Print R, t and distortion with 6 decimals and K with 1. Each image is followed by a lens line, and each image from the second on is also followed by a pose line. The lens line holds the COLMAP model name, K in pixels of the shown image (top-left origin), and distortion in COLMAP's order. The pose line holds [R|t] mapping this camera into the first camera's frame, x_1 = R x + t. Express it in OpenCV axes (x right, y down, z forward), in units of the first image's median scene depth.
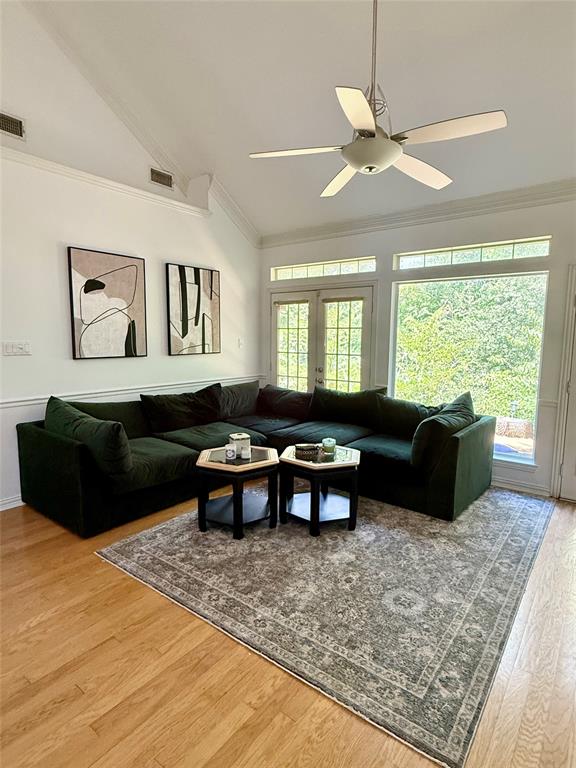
lens RADIAL K [[418.3, 0, 291.3], [0, 418.3, 383.2], [0, 0, 1]] dist [-0.003182, 0.001694]
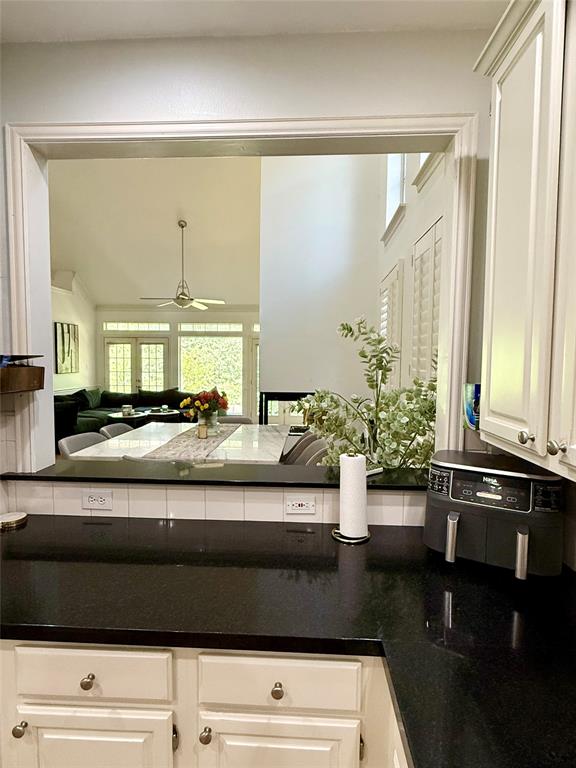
lens RADIAL K [[409.8, 0, 286.1], [0, 409.8, 384.2], [0, 0, 1]] dist [0.003670, 0.000211]
pose [[0.825035, -0.032802, 0.564129, -0.506286], [0.061412, 0.997606, -0.031808, 0.098294], [-0.561735, 0.060887, 0.825073, -1.036768]]
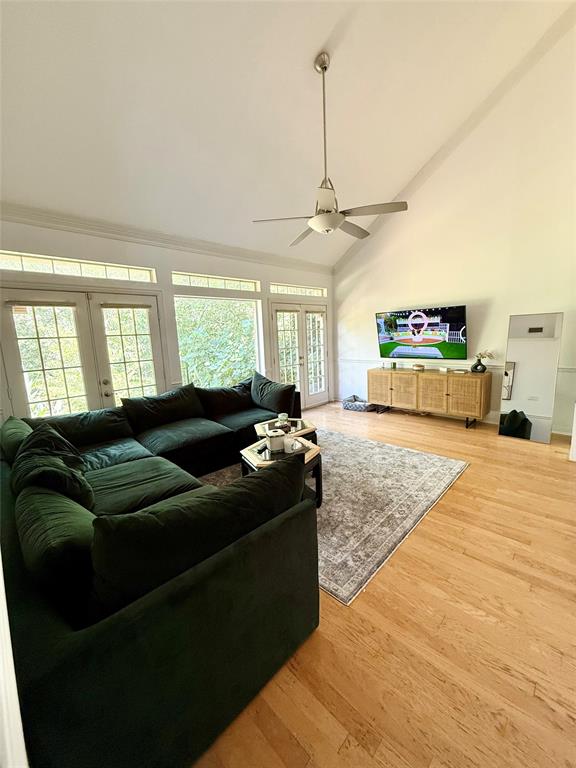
lens RADIAL K [[305.8, 0, 285.9], [0, 305.8, 383.9], [0, 0, 1]] dist [-0.001016, -0.000255]
pose [[0.128848, -0.175972, 0.975926, -0.648315], [0.156422, 0.975416, 0.155228, -0.085742], [-0.979250, 0.132656, 0.153207, 0.630153]]
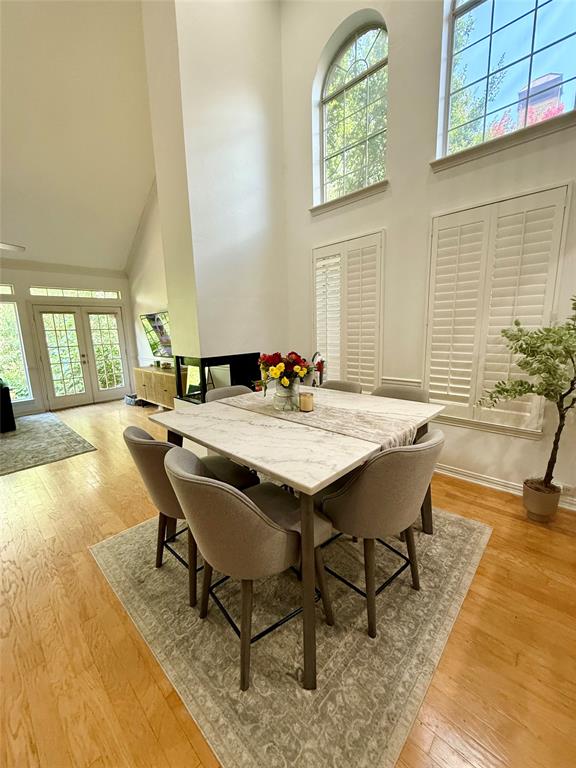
lens RADIAL K [[305.8, 0, 289.3], [0, 305.8, 382.9], [0, 0, 1]] dist [-0.001016, -0.000255]
pose [[0.099072, -0.184622, 0.977803, -0.651289], [0.145490, 0.974765, 0.169308, 0.043266], [-0.984387, 0.125487, 0.123432, -0.365627]]
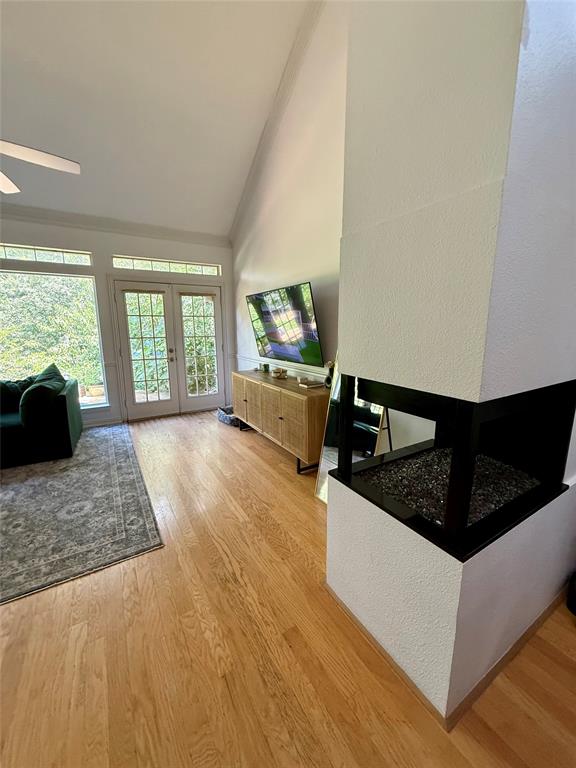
lens RADIAL K [[305.8, 0, 287.8], [0, 305.8, 382.4], [0, 0, 1]] dist [-0.001016, -0.000255]
pose [[0.362250, -0.178737, 0.914783, -0.173313], [0.113793, 0.982581, 0.146922, 0.019913], [-0.925109, 0.050874, 0.376279, -0.029861]]
